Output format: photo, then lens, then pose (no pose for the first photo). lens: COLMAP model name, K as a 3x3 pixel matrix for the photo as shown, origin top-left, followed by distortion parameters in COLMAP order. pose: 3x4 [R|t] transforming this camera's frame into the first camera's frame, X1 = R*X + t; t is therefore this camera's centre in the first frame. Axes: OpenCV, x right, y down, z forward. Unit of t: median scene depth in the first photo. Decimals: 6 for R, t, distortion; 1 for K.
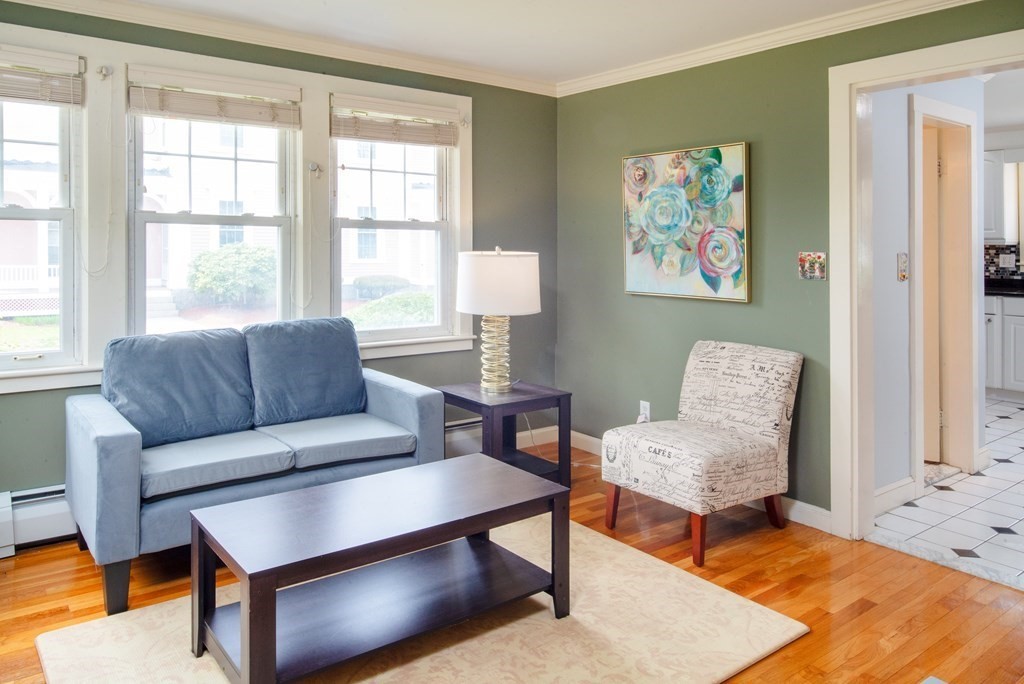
lens RADIAL K [[711.9, 0, 512.0], [0, 711.9, 342.0], [0, 0, 1]] dist [-0.031742, -0.001960]
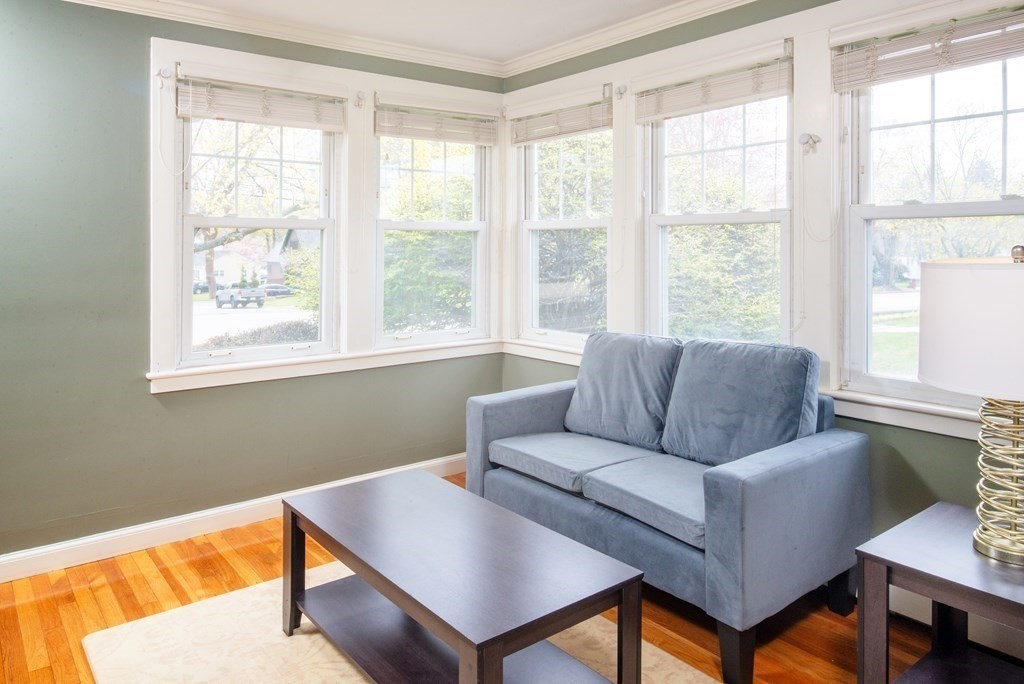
lens RADIAL K [[711.9, 0, 512.0], [0, 711.9, 342.0], [0, 0, 1]] dist [-0.031742, -0.001960]
pose [[0.015265, 0.100080, -0.994862, 0.523208], [-0.146243, 0.984502, 0.096794, -0.076498], [0.989131, 0.144014, 0.029665, 0.800898]]
